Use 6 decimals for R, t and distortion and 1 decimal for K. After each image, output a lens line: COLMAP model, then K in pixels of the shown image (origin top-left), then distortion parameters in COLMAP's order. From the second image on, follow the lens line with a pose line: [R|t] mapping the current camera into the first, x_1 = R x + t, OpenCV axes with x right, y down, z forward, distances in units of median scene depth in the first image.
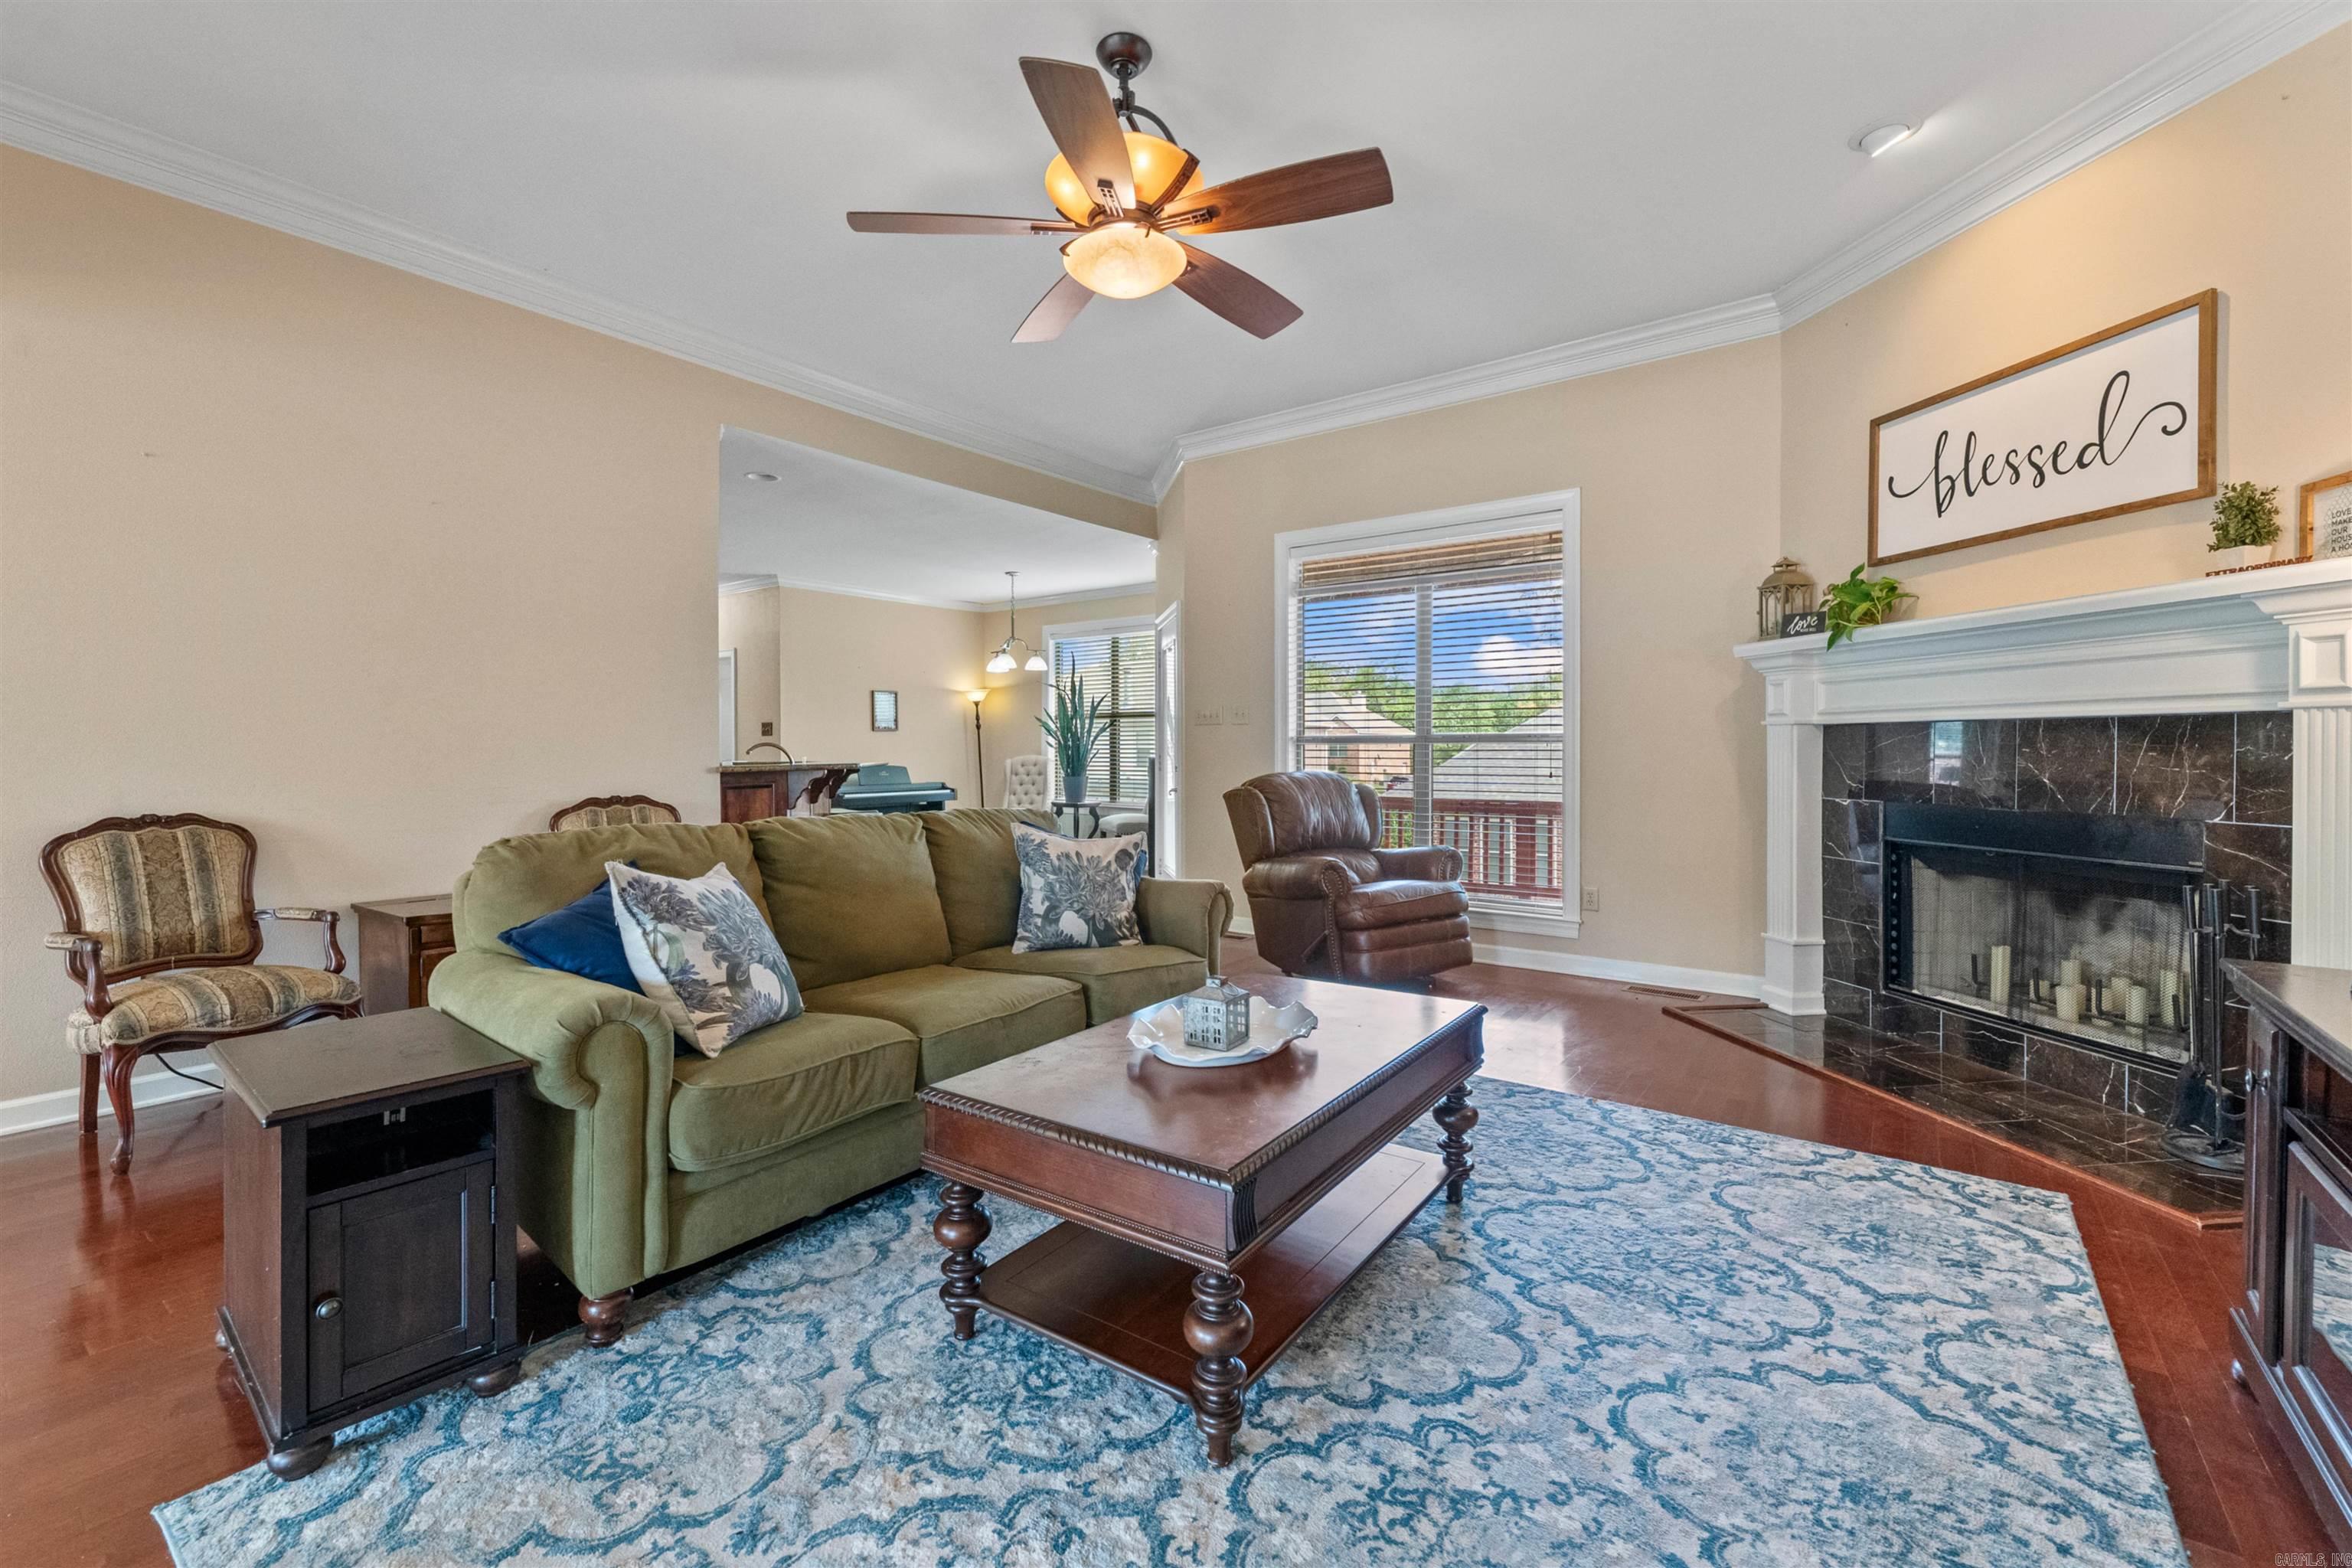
lens RADIAL K [[973.4, 0, 1197.6], [0, 973.4, 751.0], [0, 0, 1]] dist [0.007198, -0.003349]
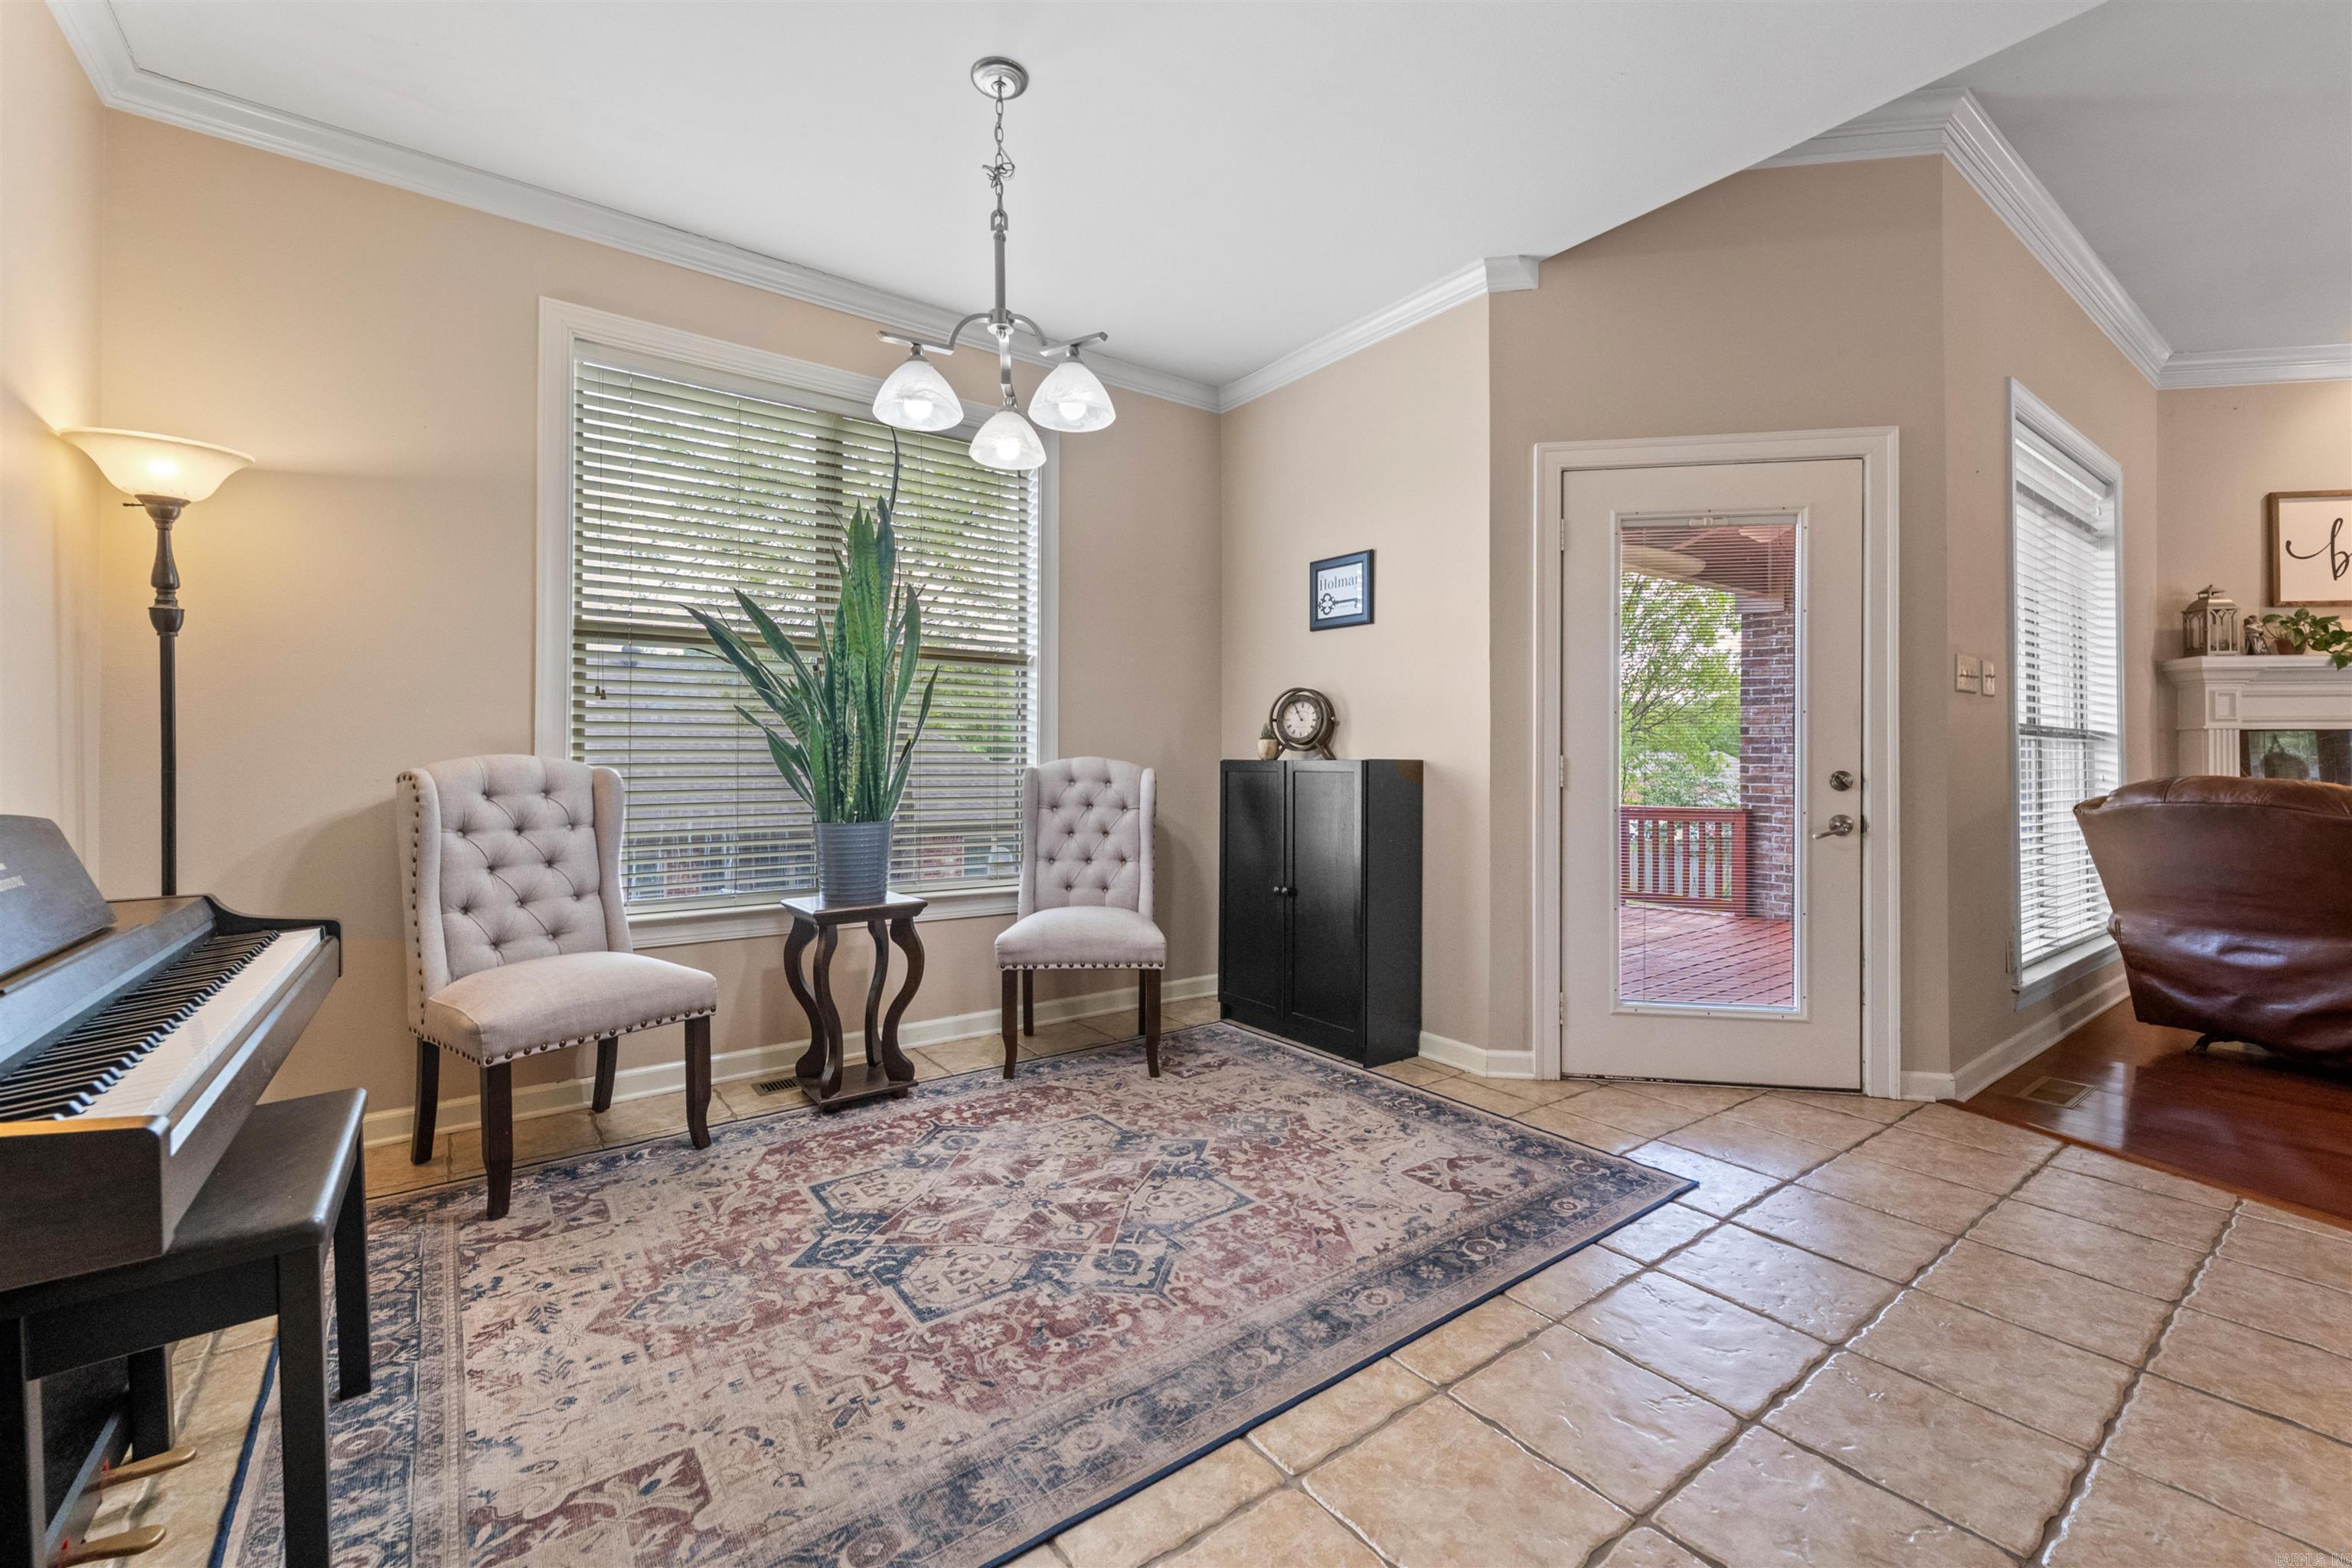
lens RADIAL K [[973.4, 0, 1159.5], [0, 973.4, 761.1], [0, 0, 1]] dist [0.007198, -0.003349]
pose [[0.317493, 0.004227, 0.948251, -1.149372], [-0.001080, 0.999991, -0.004096, 0.021297], [-0.948260, 0.000276, 0.317495, 2.326980]]
